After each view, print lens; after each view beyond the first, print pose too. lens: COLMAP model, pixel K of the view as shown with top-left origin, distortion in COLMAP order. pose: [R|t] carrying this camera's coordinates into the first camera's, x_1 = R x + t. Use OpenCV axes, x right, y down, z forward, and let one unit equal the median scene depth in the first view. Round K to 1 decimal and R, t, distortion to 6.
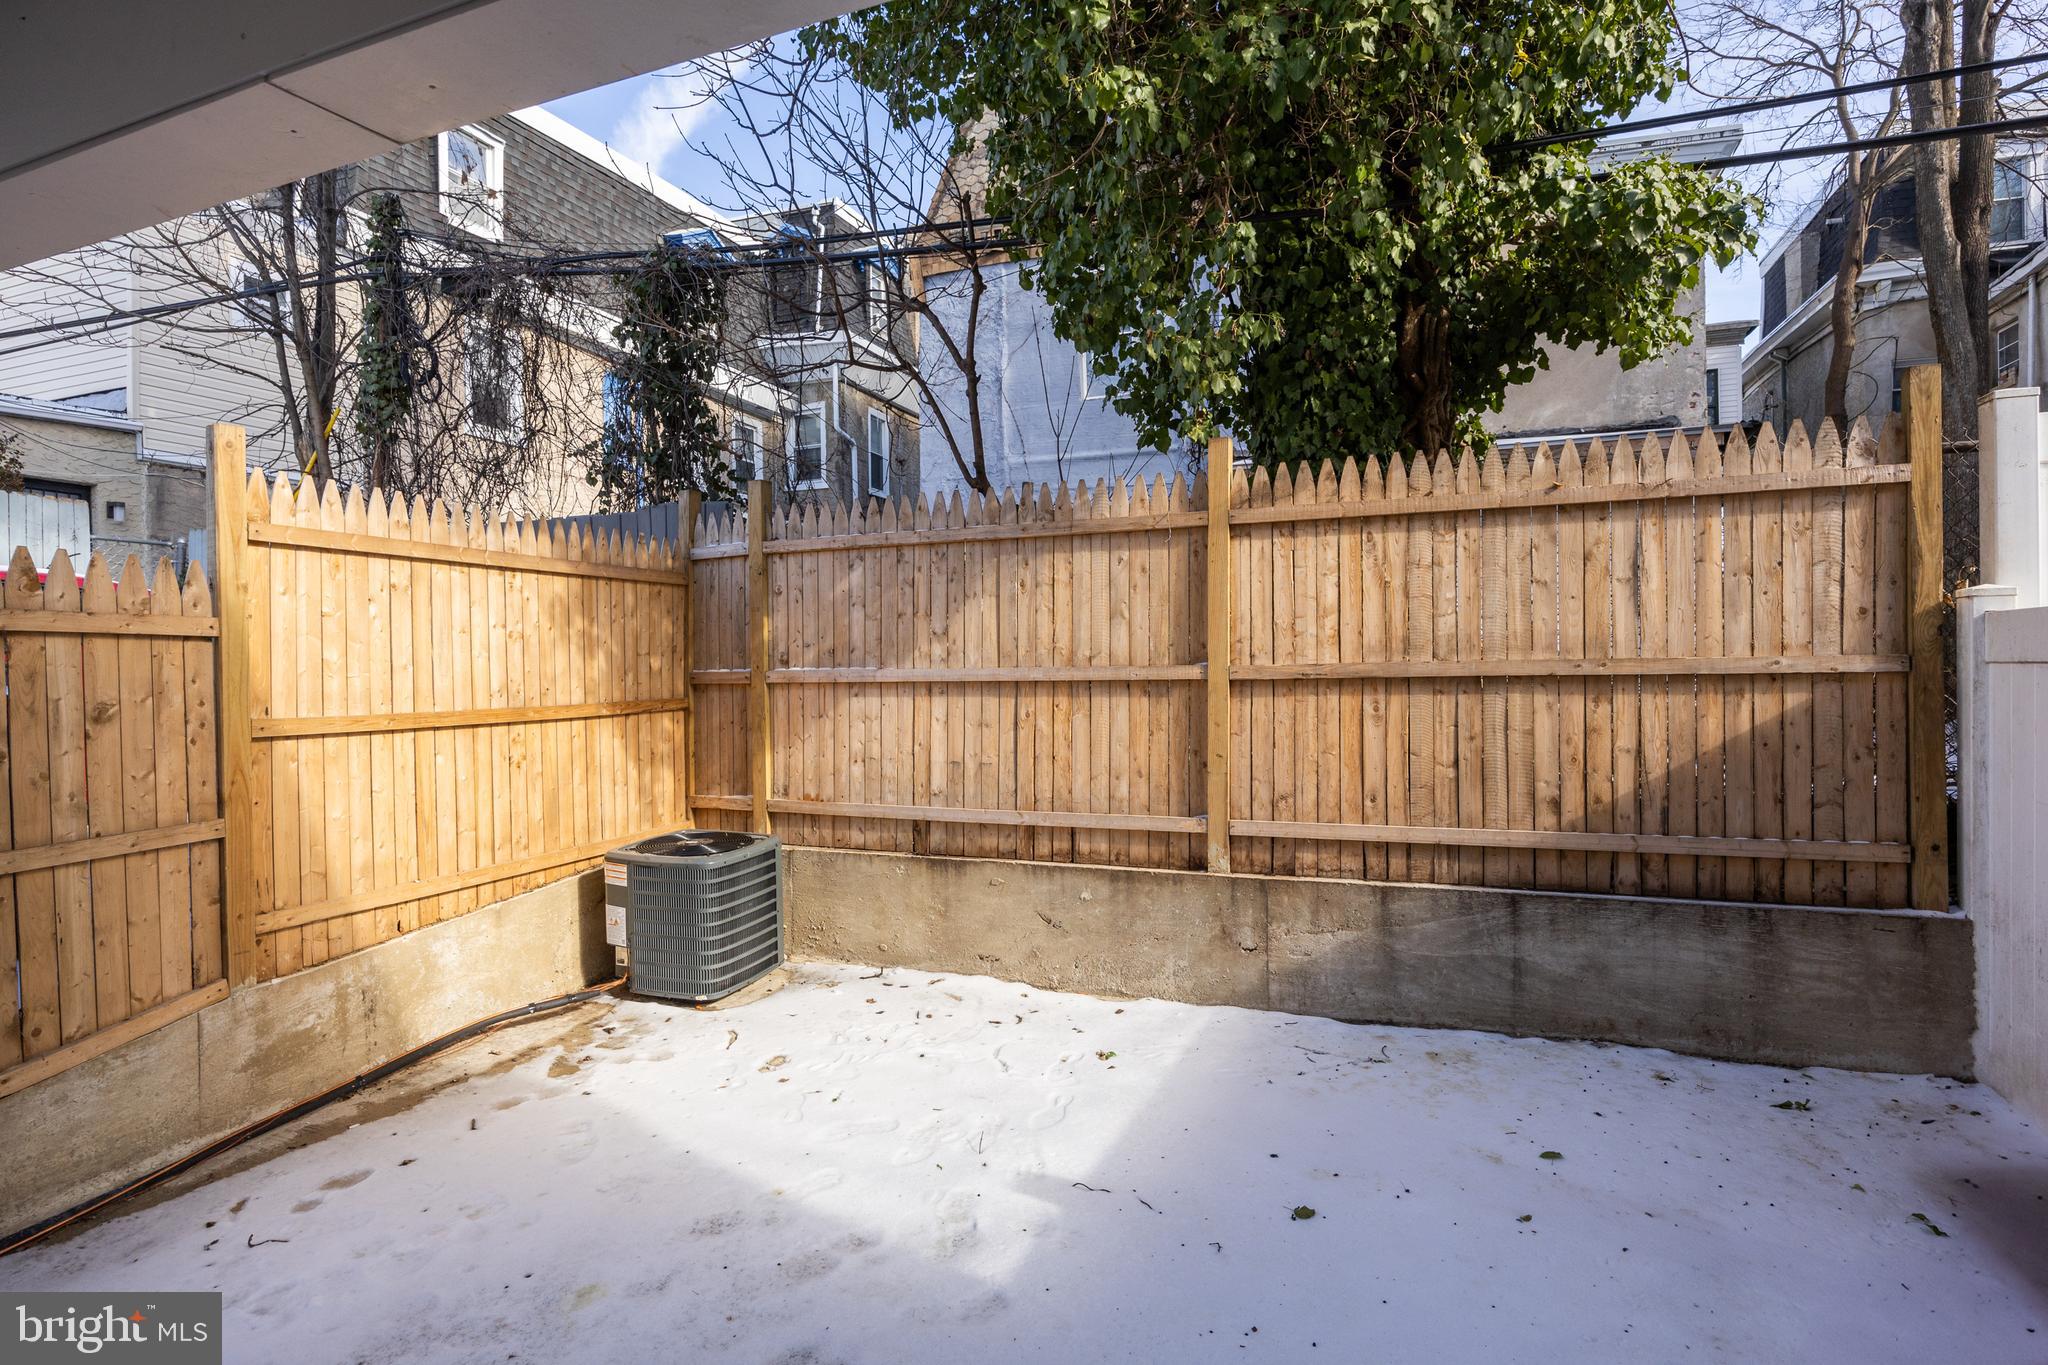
lens RADIAL K [[1059.5, 0, 1009.2], [0, 1059.5, 675.3], [0, 0, 1]] dist [-0.011606, 0.001961]
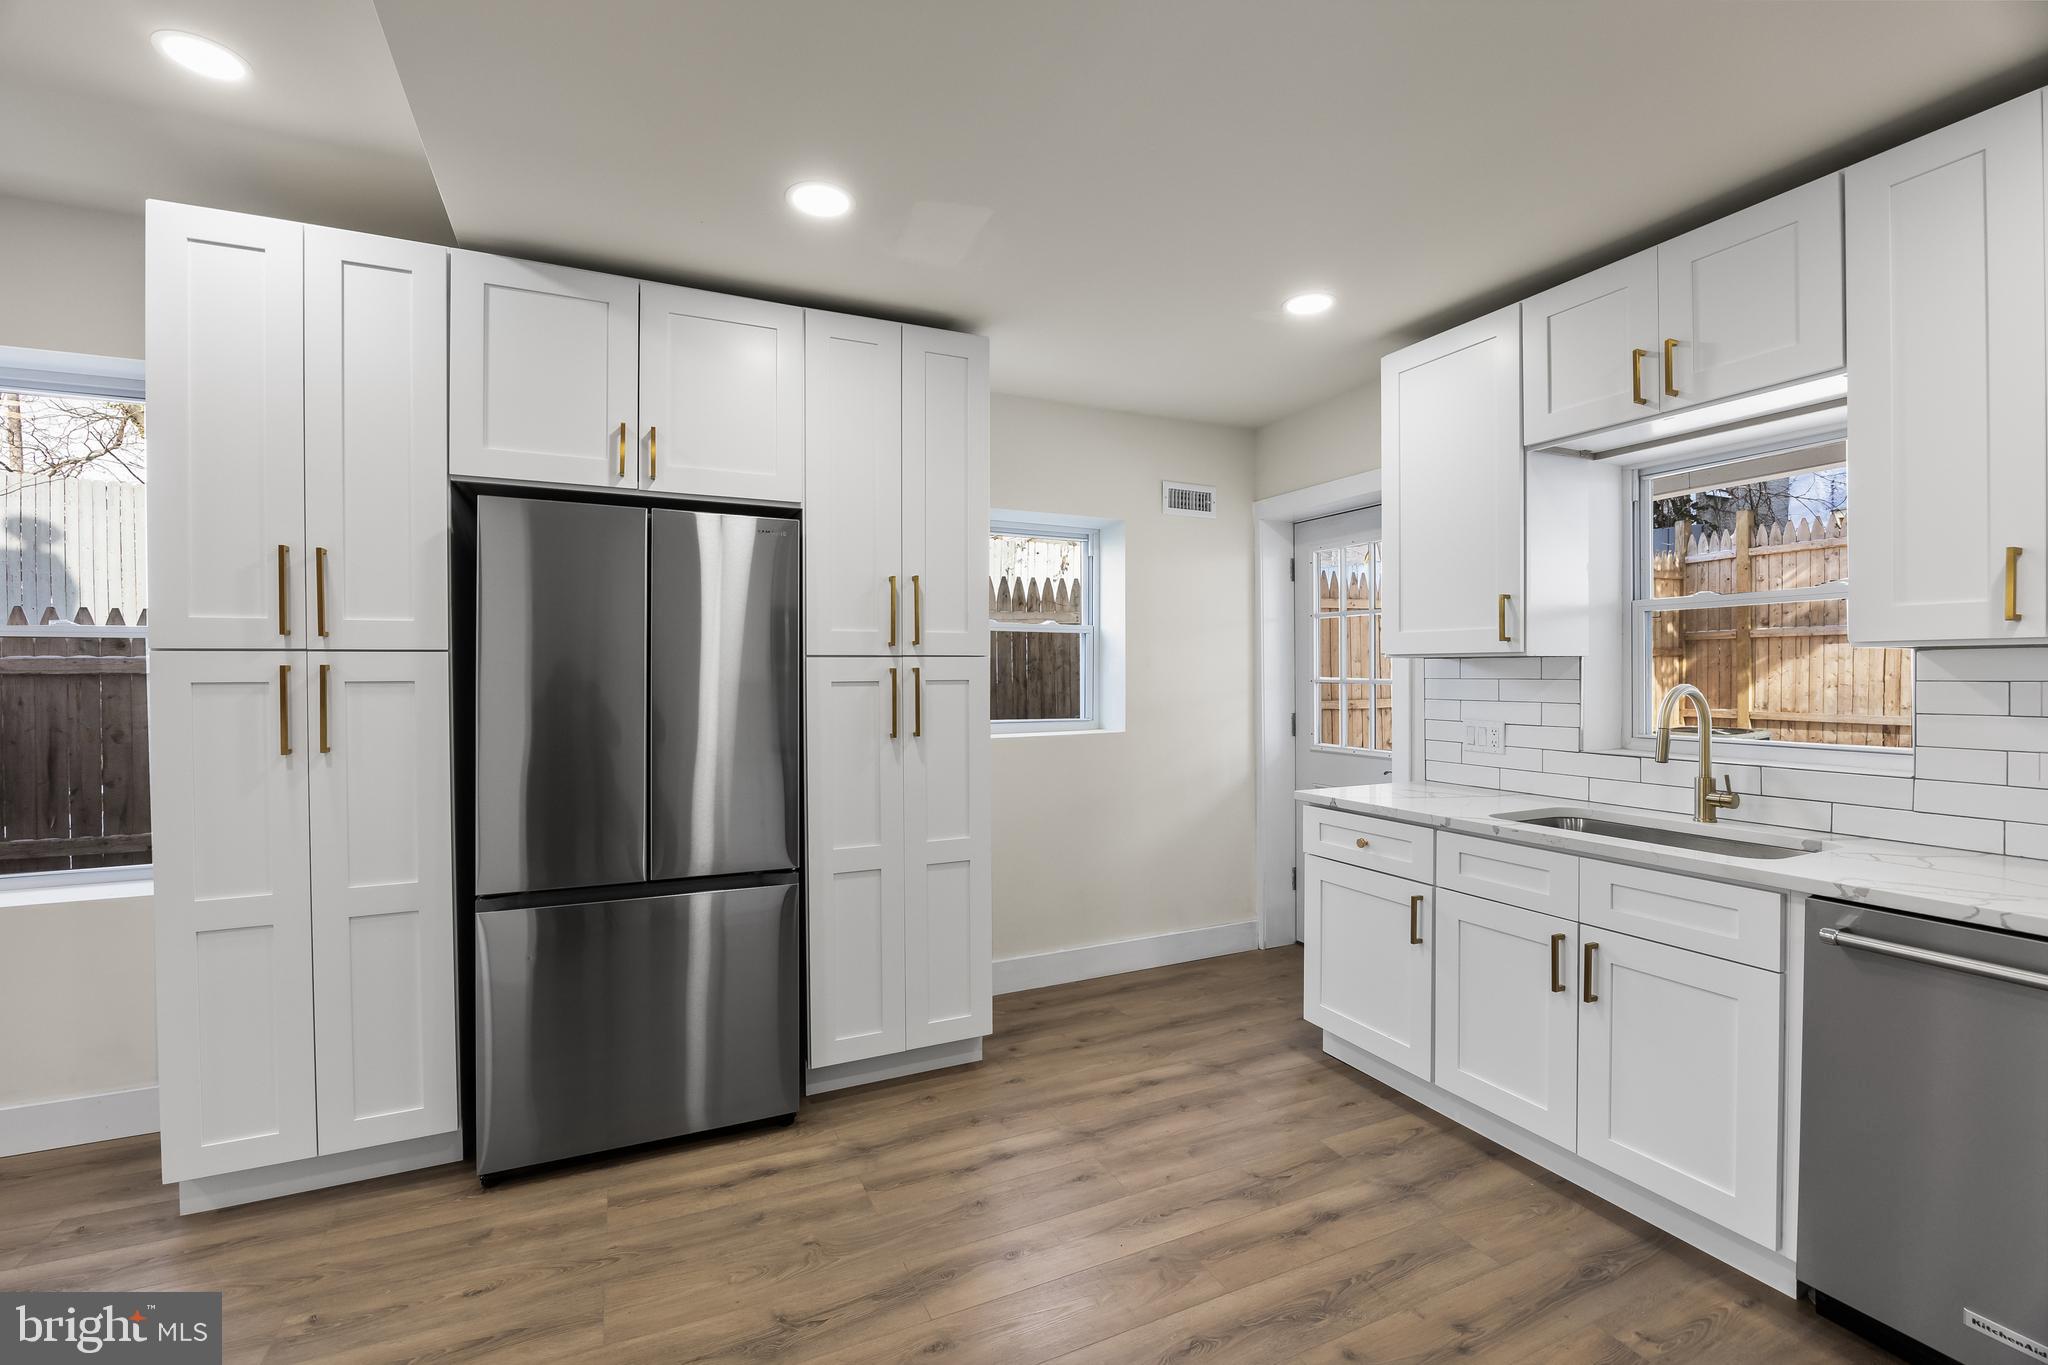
lens RADIAL K [[876.1, 0, 1022.6], [0, 876.1, 677.2], [0, 0, 1]] dist [-0.025865, 0.003800]
pose [[0.716051, 0.014548, -0.697897, -0.139028], [-0.009641, 0.999894, 0.010952, 0.079581], [0.697982, -0.001113, 0.716115, -0.861560]]
